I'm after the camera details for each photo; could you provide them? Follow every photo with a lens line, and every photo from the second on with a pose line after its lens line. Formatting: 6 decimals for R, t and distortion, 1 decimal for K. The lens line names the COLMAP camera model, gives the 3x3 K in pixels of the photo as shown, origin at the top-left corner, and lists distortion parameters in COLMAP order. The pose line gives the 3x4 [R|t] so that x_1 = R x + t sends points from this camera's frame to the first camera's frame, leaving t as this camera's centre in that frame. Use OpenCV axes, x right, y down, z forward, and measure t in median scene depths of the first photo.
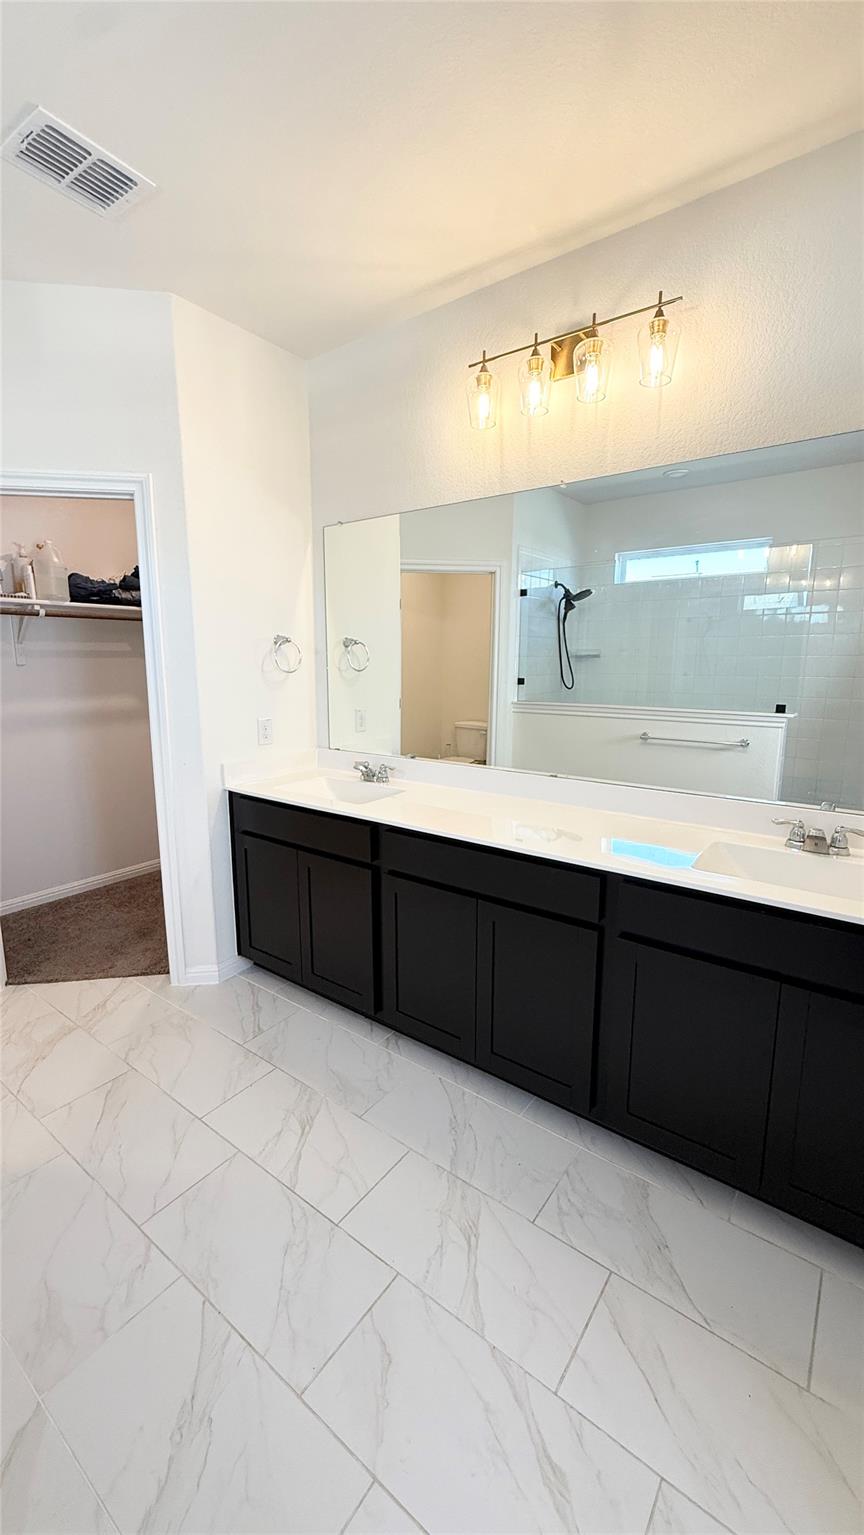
lens RADIAL K [[612.9, 0, 434.5], [0, 612.9, 761.7], [0, 0, 1]] dist [0.002016, 0.000368]
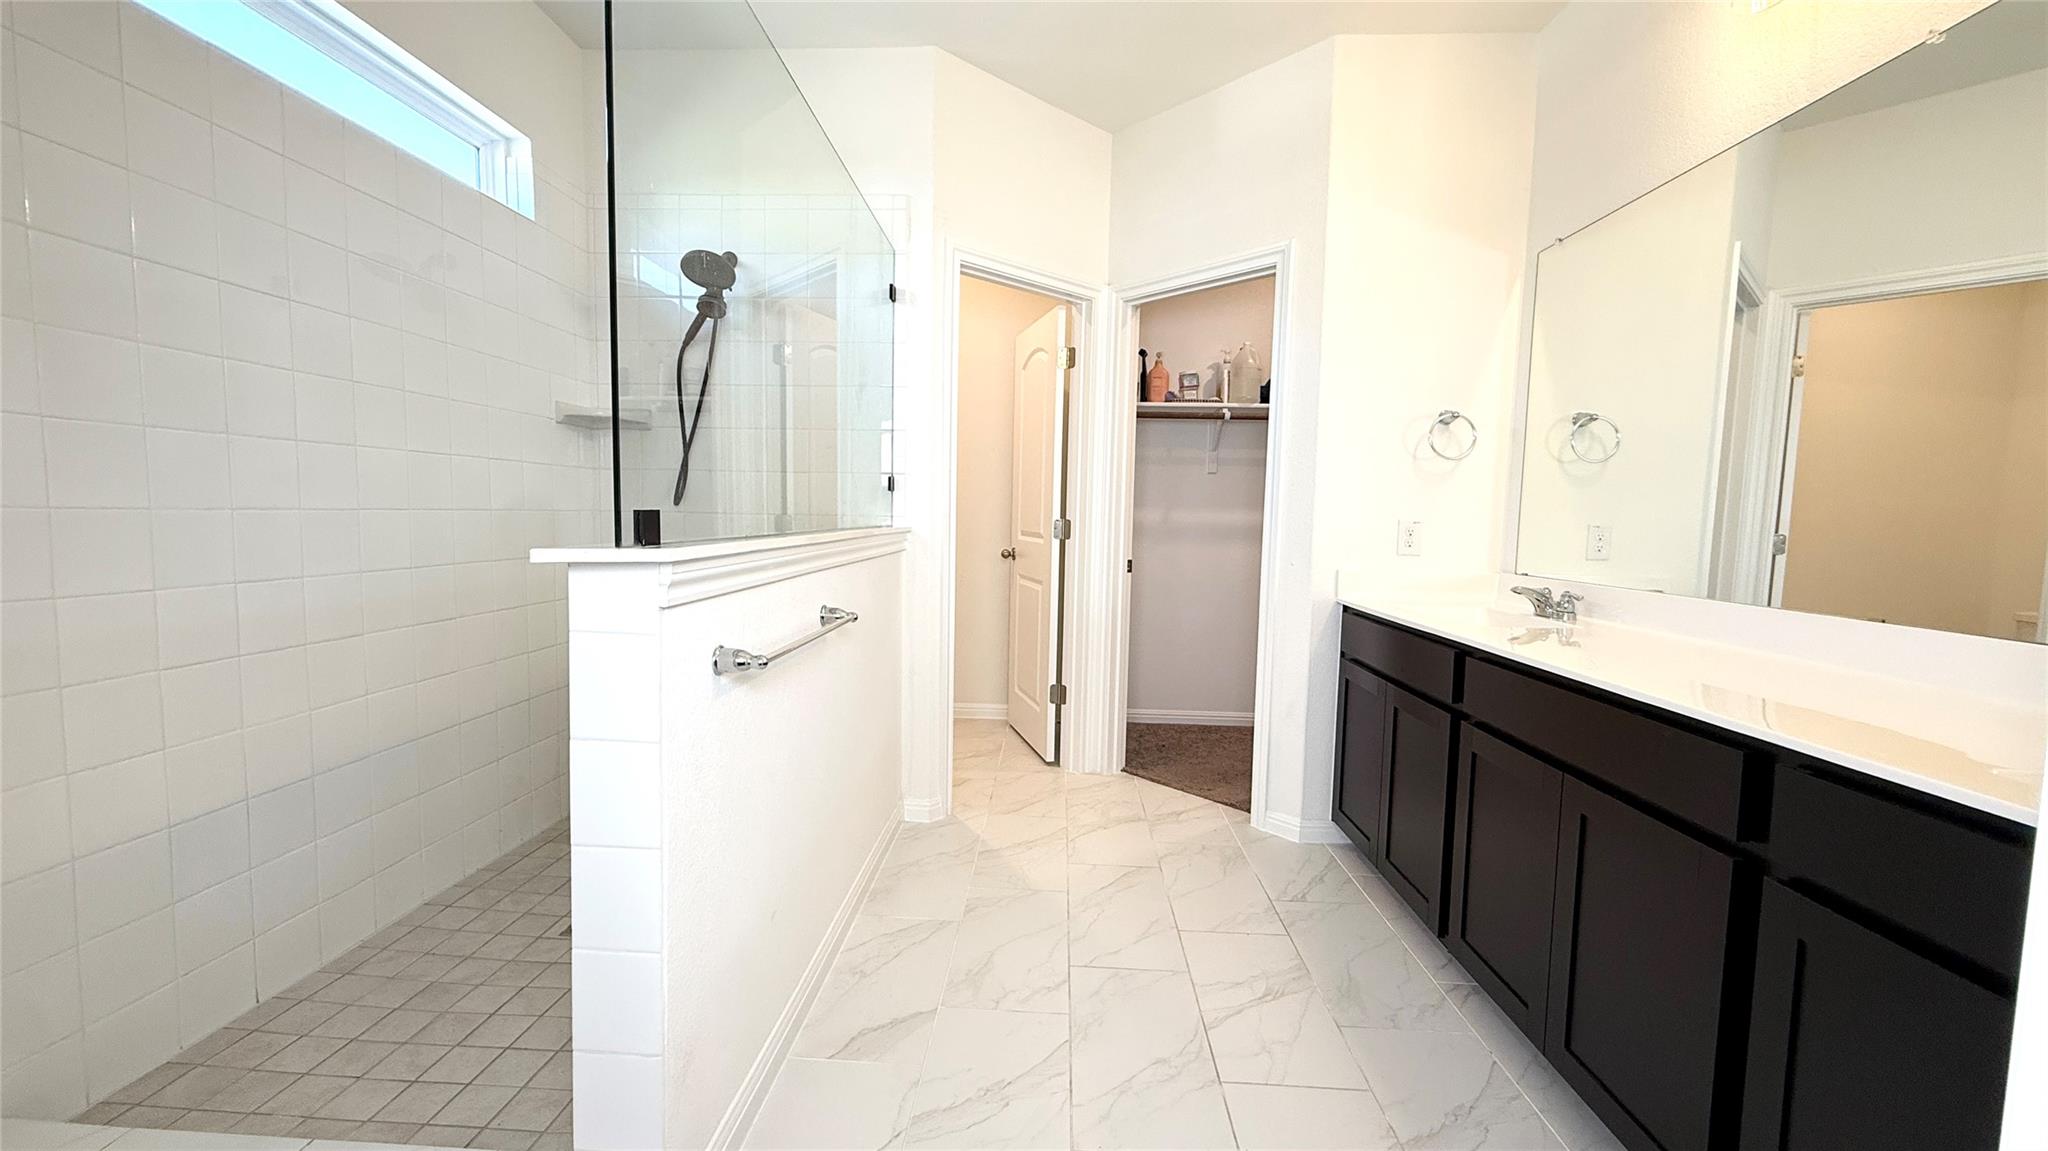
lens RADIAL K [[817.8, 0, 1016.0], [0, 817.8, 575.6], [0, 0, 1]] dist [0.002016, 0.000368]
pose [[0.549799, 0.075240, -0.831902, 0.306605], [-0.161488, 0.986720, -0.017484, 0.094656], [0.819538, 0.143955, 0.554648, 0.053994]]
